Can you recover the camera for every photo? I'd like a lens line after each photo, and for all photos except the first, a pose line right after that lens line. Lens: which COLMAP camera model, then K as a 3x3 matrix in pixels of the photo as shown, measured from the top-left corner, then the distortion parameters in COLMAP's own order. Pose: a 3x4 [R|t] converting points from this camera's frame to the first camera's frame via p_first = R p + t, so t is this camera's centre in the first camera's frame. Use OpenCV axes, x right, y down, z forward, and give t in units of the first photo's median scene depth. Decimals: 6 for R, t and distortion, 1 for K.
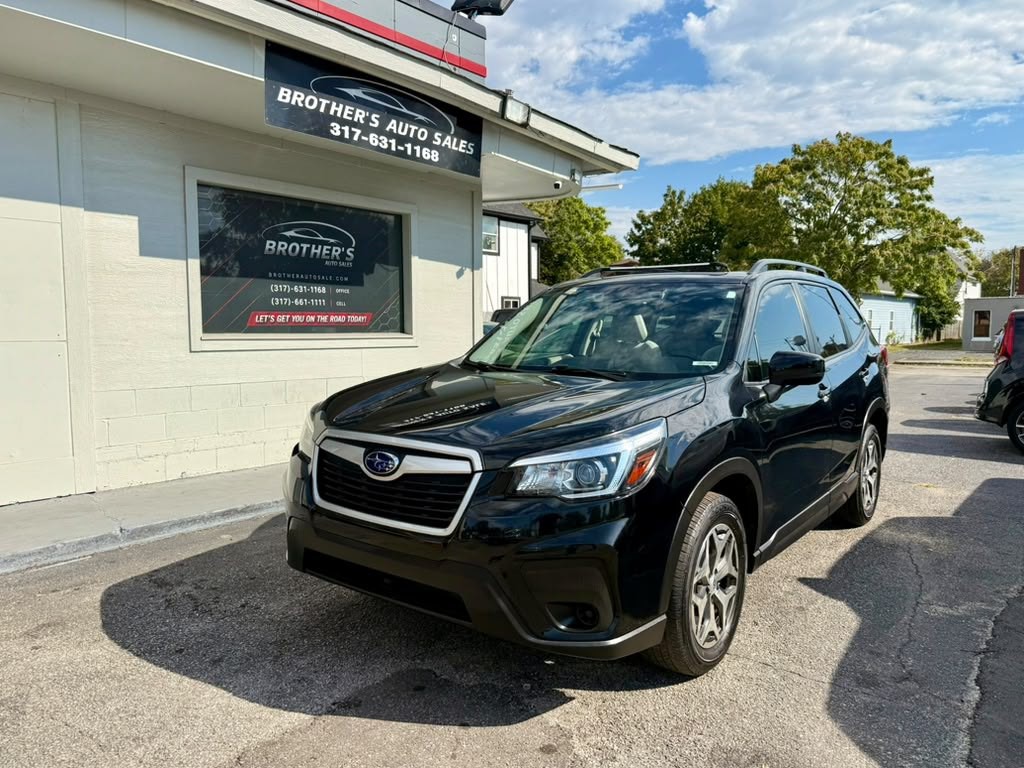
lens RADIAL K [[731.4, 0, 513.8], [0, 731.4, 391.2], [0, 0, 1]] dist [0.014163, -0.032510]
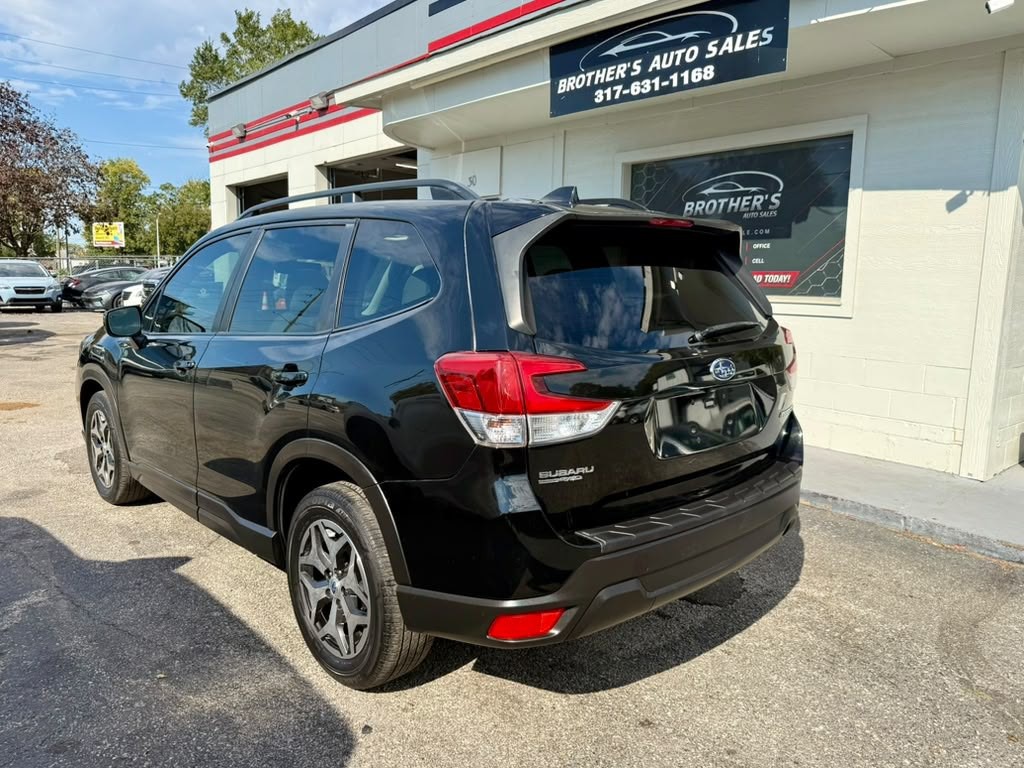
lens RADIAL K [[751.5, 0, 513.5], [0, 751.5, 382.3], [0, 0, 1]] dist [-0.008779, -0.002347]
pose [[-0.164939, 0.132718, -0.977334, 0.803539], [-0.098841, 0.983693, 0.150262, -0.096719], [0.981339, 0.121385, -0.149132, 0.999964]]
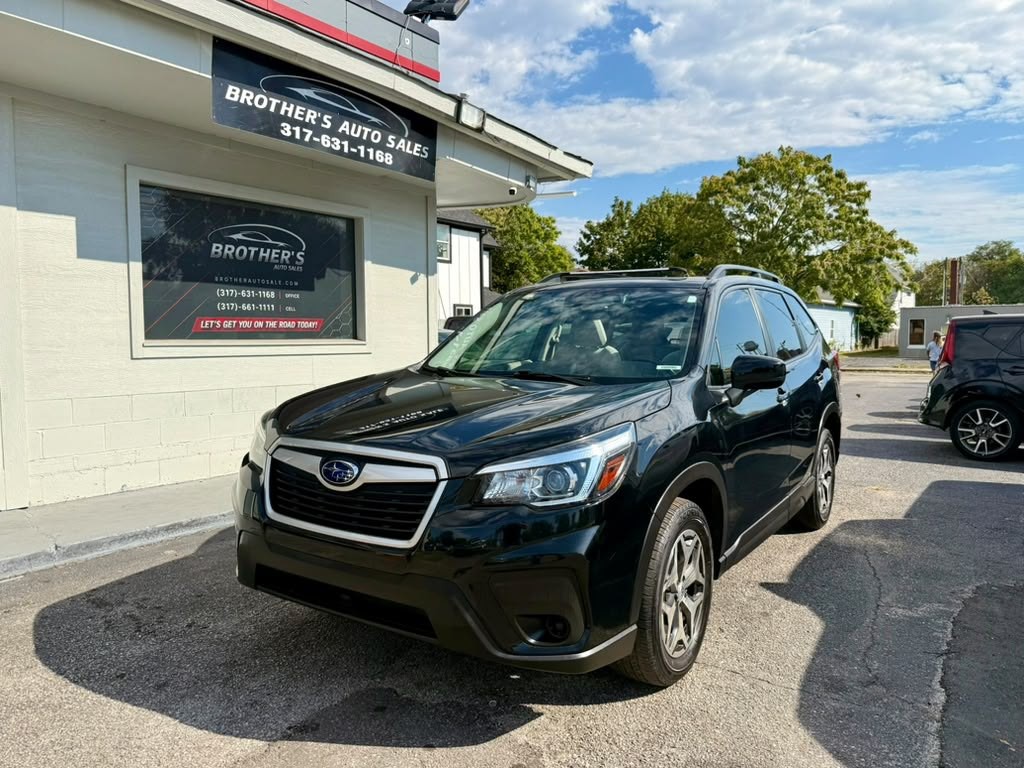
lens RADIAL K [[732.9, 0, 512.7], [0, 732.9, 387.5], [0, 0, 1]] dist [0.006958, -0.026594]
pose [[0.997849, -0.004705, 0.065385, -0.008076], [0.005796, 0.999847, -0.016507, 0.002287], [-0.065297, 0.016851, 0.997724, 0.014464]]
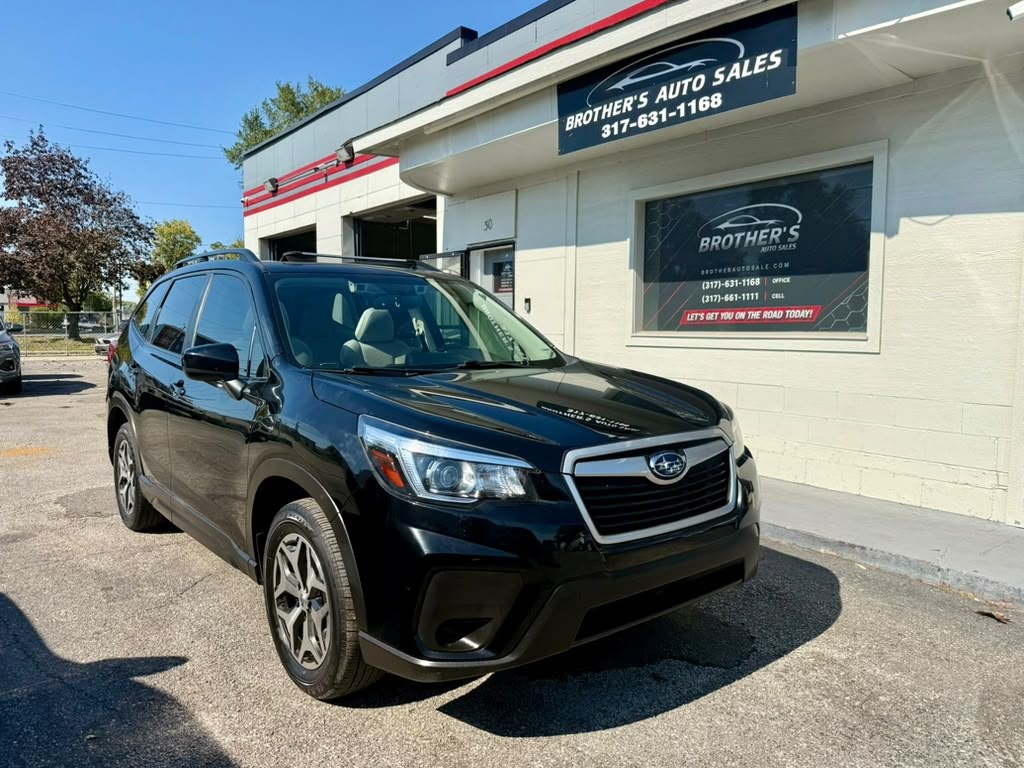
lens RADIAL K [[747.6, 0, 506.4], [0, 747.6, 382.2], [0, 0, 1]] dist [-0.005394, -0.004284]
pose [[-0.224024, 0.067087, -0.972272, 0.755239], [-0.087030, 0.992265, 0.088520, -0.082908], [0.970690, 0.104448, -0.216453, 1.034079]]
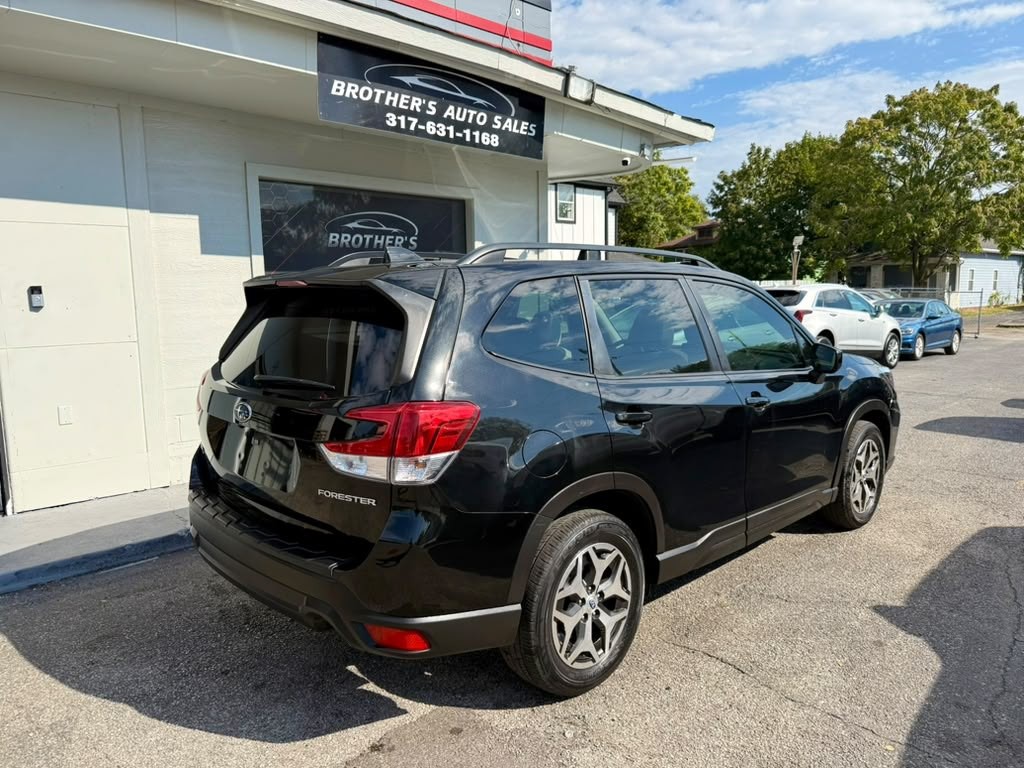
lens RADIAL K [[722.9, 0, 511.9], [0, 722.9, 386.9], [0, 0, 1]] dist [-0.004054, -0.010753]
pose [[0.993580, -0.001513, -0.113120, 0.023305], [0.006535, 0.999008, 0.044042, -0.039076], [0.112941, -0.044499, 0.992605, 0.041347]]
